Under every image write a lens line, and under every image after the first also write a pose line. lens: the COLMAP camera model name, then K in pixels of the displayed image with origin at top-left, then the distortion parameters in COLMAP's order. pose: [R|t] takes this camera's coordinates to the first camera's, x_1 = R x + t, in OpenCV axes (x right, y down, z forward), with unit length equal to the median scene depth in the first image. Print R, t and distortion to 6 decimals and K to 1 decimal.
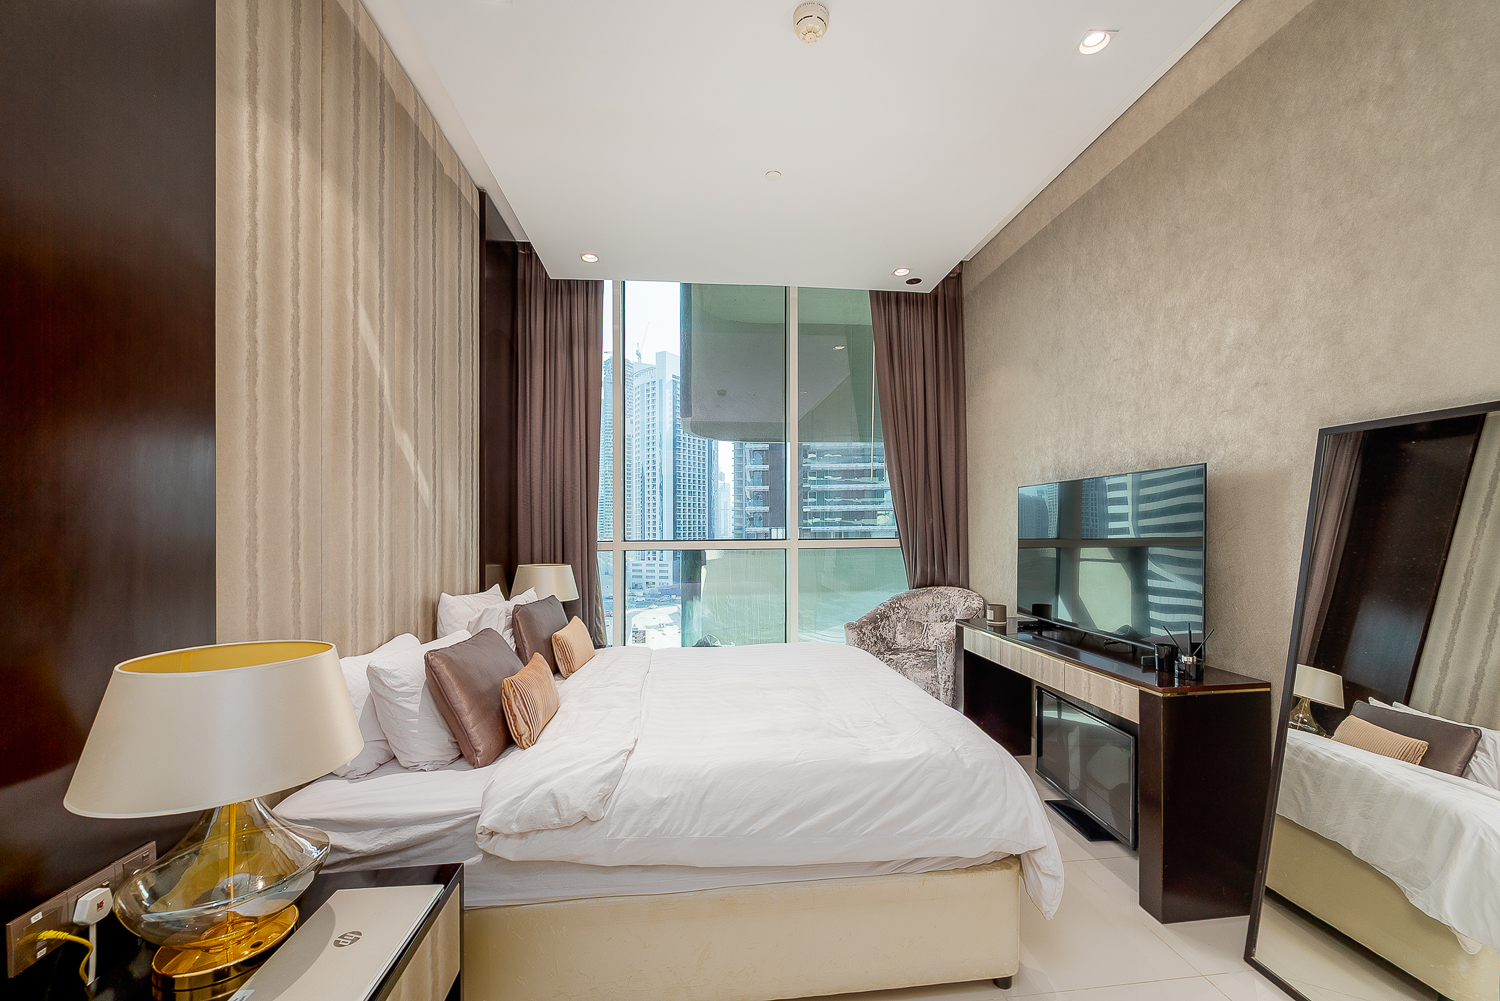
lens RADIAL K [[601.1, 0, 743.1], [0, 601.1, 535.8], [0, 0, 1]] dist [-0.004162, -0.000124]
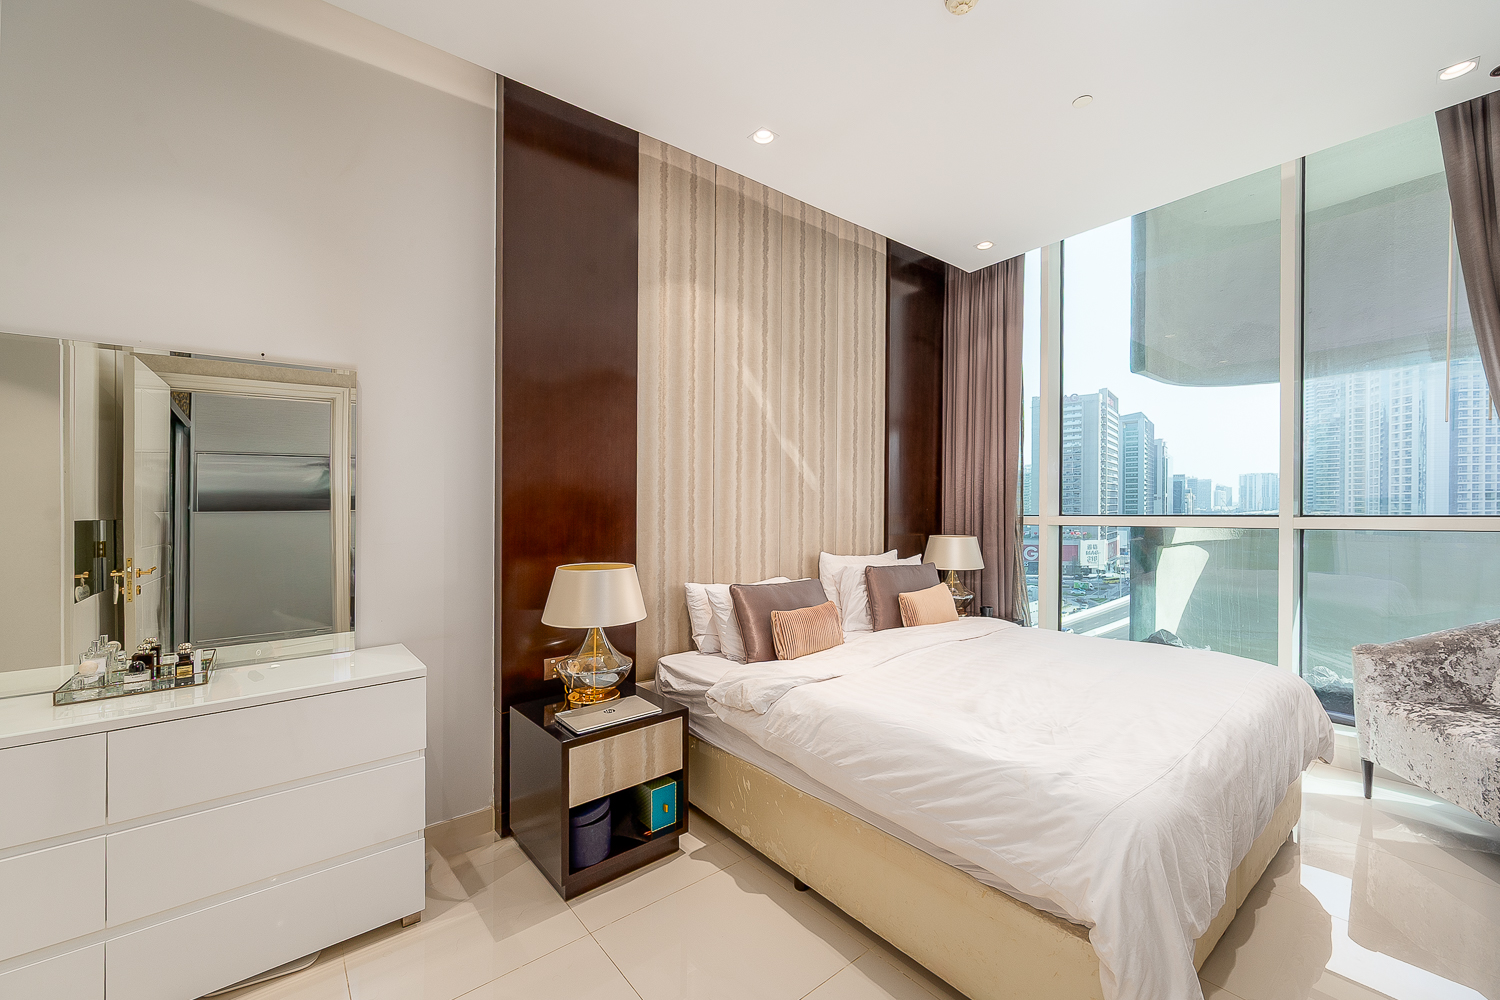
lens RADIAL K [[601.1, 0, 752.8], [0, 601.1, 502.9], [0, 0, 1]] dist [-0.004162, -0.000124]
pose [[0.534692, -0.005890, -0.845027, 0.724009], [-0.000147, 0.999975, -0.007062, -0.009431], [0.845047, 0.003900, 0.534677, 0.174201]]
